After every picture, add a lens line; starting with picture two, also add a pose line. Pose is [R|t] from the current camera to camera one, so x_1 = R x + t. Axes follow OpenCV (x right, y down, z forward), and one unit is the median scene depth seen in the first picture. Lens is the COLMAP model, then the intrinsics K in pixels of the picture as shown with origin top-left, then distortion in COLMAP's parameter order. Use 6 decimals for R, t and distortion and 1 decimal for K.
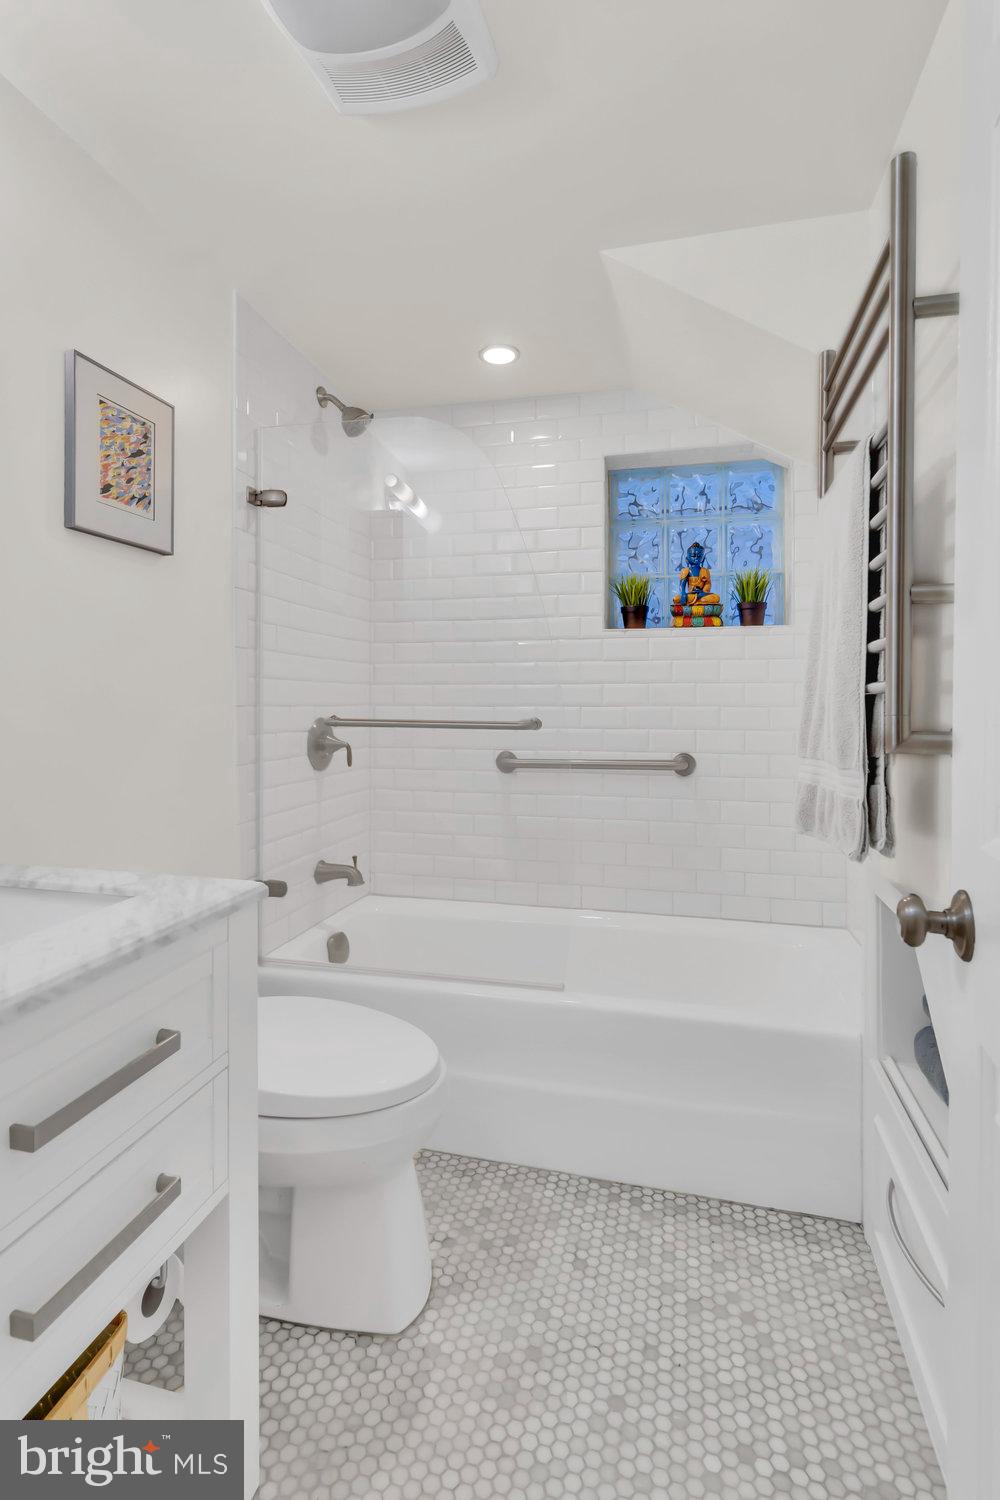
lens RADIAL K [[711.9, 0, 505.0], [0, 711.9, 707.4], [0, 0, 1]] dist [-0.000420, -0.000006]
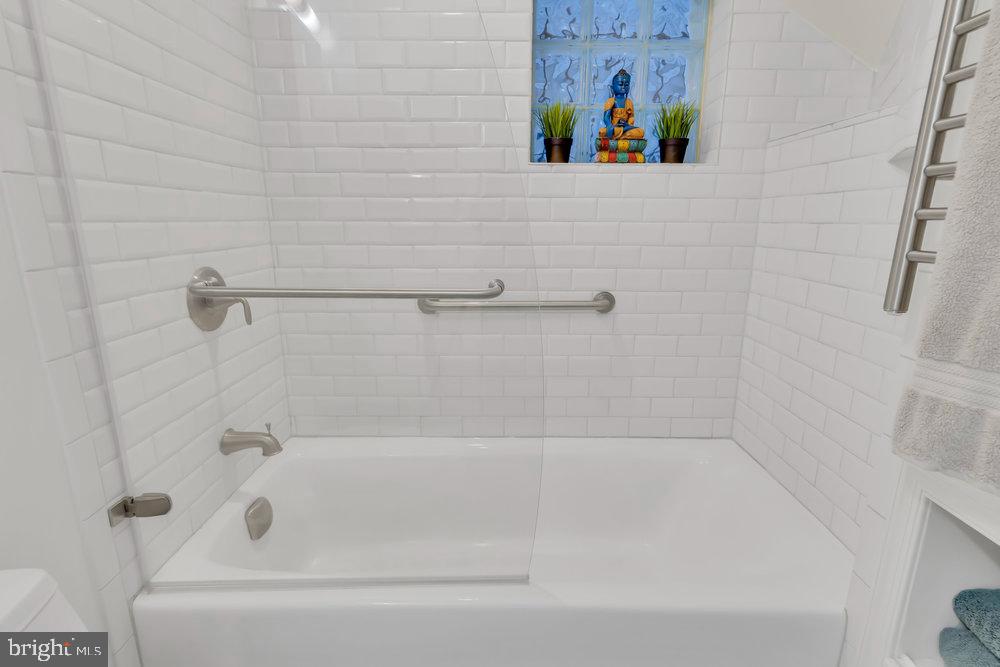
lens RADIAL K [[475.4, 0, 502.1], [0, 475.4, 332.0], [0, 0, 1]] dist [-0.000852, -0.000428]
pose [[0.971831, -0.052021, 0.229865, -0.053655], [-0.000244, 0.975113, 0.221710, -0.030649], [-0.235678, -0.215521, 0.947632, 0.365569]]
